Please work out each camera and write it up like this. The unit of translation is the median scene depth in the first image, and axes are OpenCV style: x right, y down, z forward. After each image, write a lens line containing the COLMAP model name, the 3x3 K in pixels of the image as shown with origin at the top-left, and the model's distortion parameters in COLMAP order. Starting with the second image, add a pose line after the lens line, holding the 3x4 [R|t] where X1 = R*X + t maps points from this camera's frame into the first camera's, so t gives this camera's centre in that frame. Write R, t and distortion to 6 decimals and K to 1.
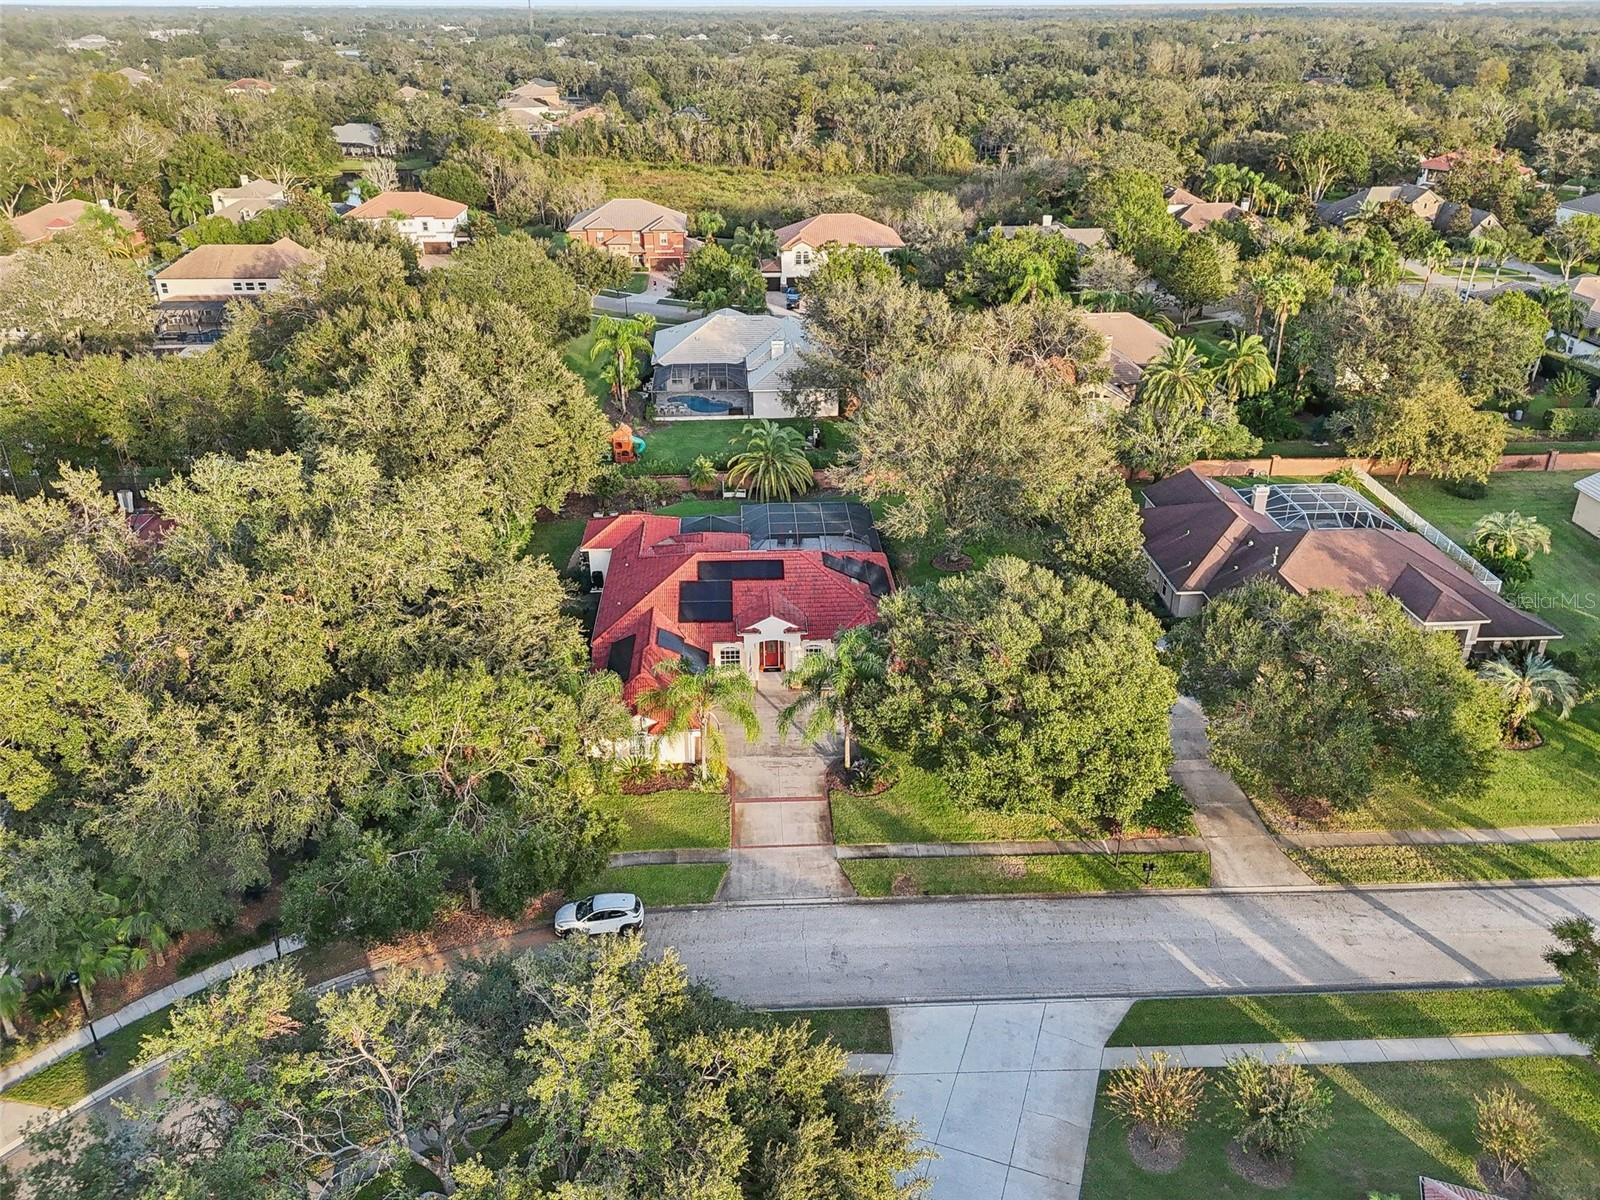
lens RADIAL K [[1178.4, 0, 798.8], [0, 1178.4, 600.5], [0, 0, 1]] dist [0.061294, -0.050153]
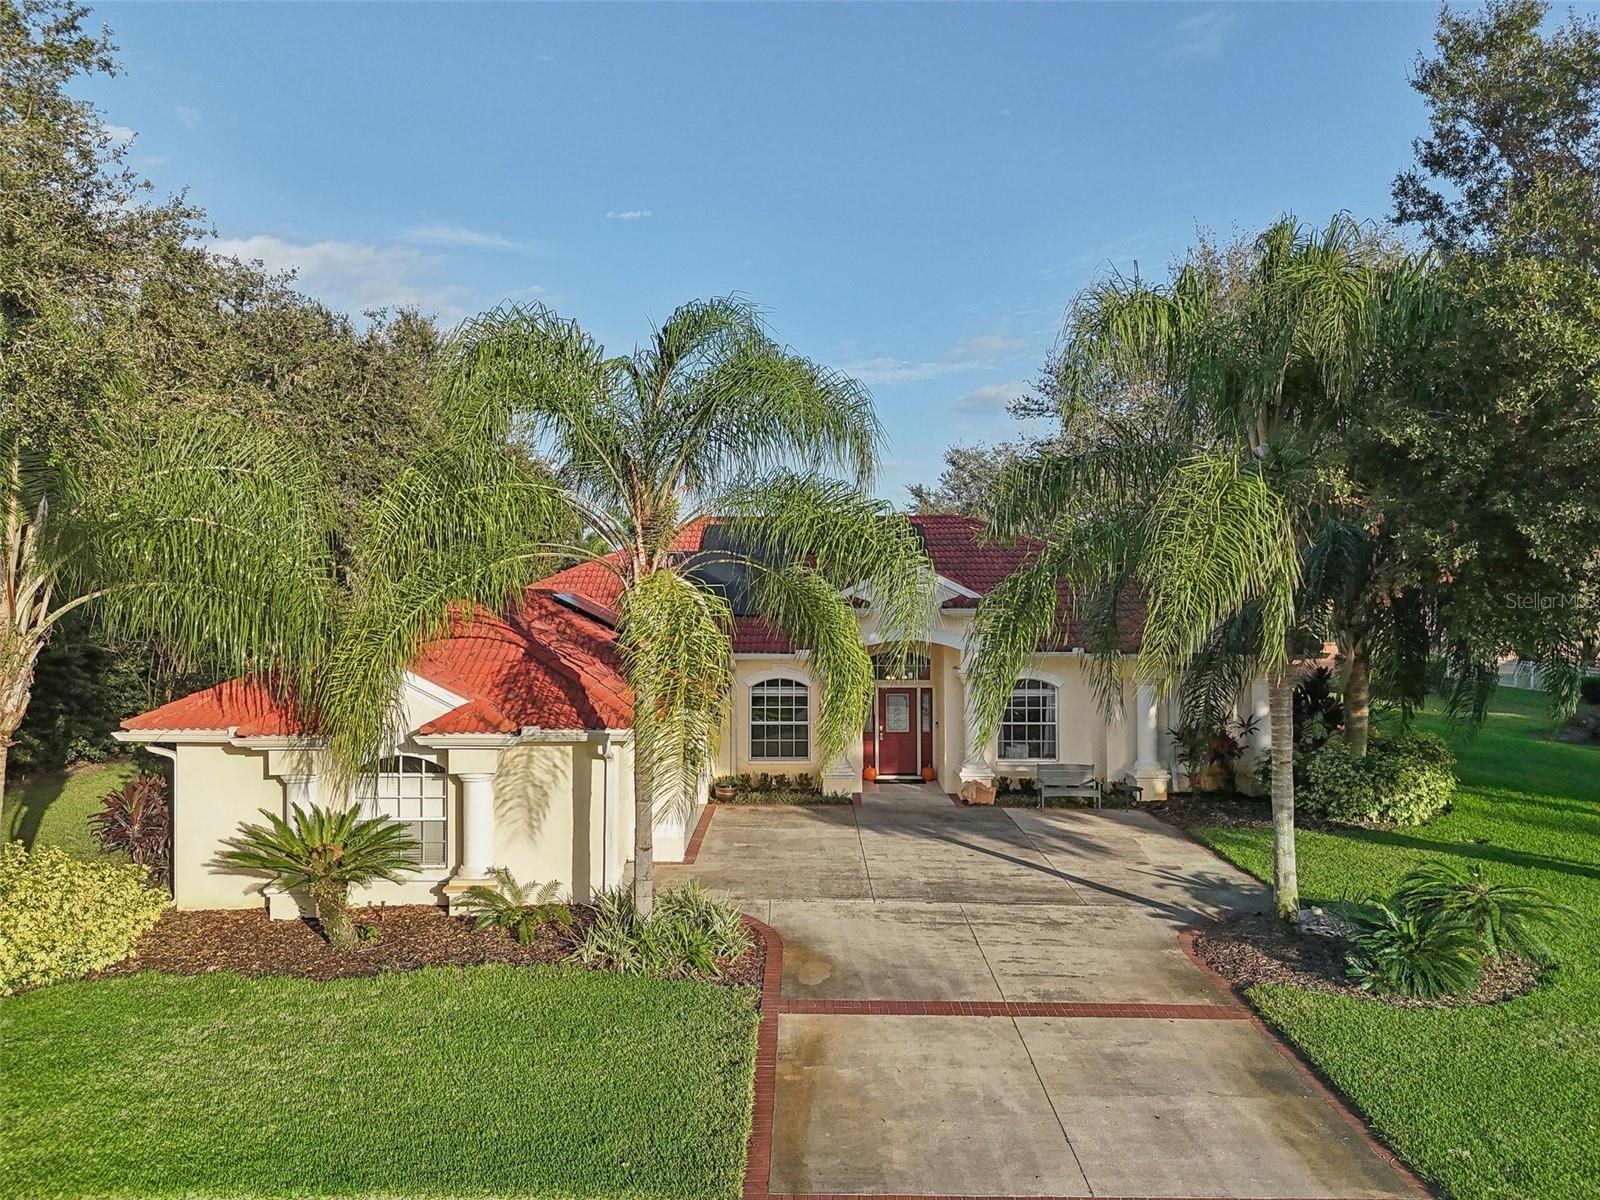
lens RADIAL K [[1178.4, 0, 803.2], [0, 1178.4, 598.2], [0, 0, 1]] dist [0.061294, -0.050153]
pose [[0.998793, 0.003539, -0.048997, -0.039150], [-0.025199, 0.893095, -0.449162, 0.191623], [0.042169, 0.449855, 0.892106, 0.766195]]
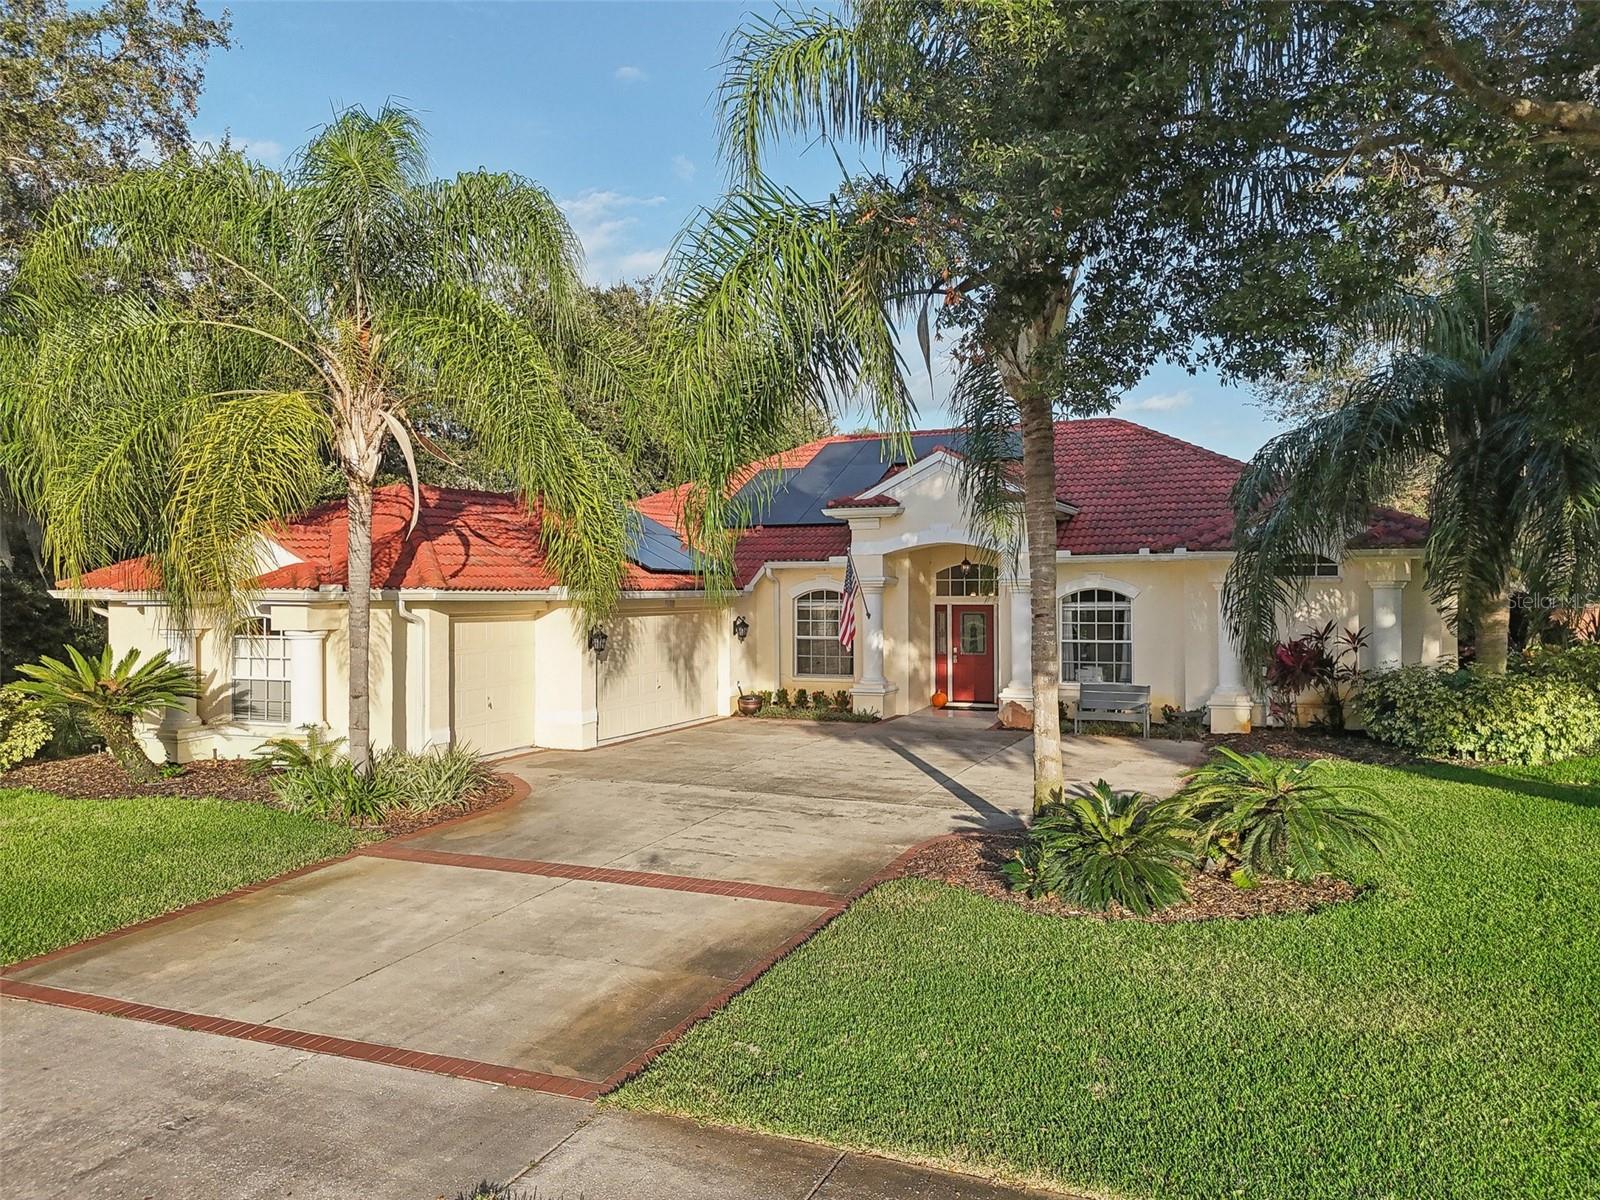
lens RADIAL K [[1178.4, 0, 805.4], [0, 1178.4, 601.0], [0, 0, 1]] dist [0.061294, -0.050153]
pose [[0.905091, 0.004939, -0.425190, 0.080668], [-0.193306, 0.895413, -0.401084, 0.190011], [0.378740, 0.445209, 0.811385, 0.829793]]
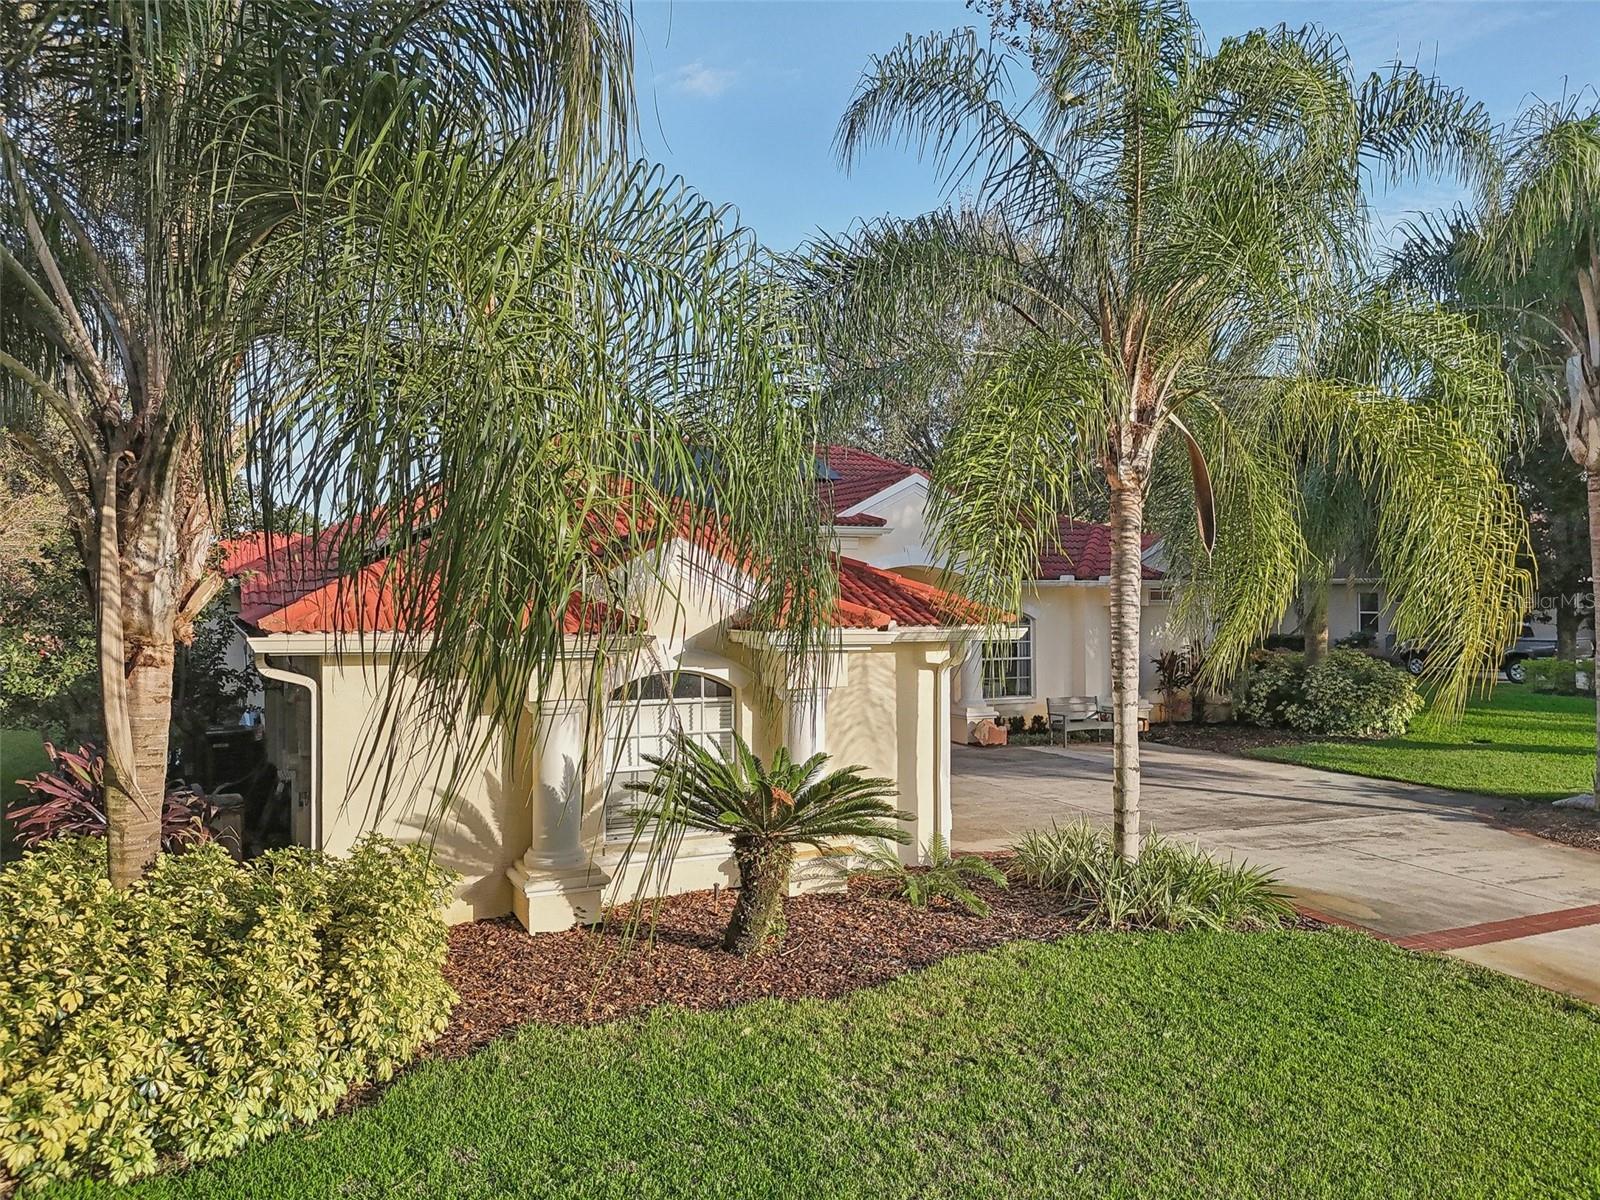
lens RADIAL K [[1178.4, 0, 803.0], [0, 1178.4, 601.4], [0, 0, 1]] dist [0.061294, -0.050153]
pose [[0.922526, 0.001454, 0.385931, -0.179288], [0.171200, 0.894678, -0.412604, 0.174799], [-0.345884, 0.446709, 0.825115, 0.849188]]
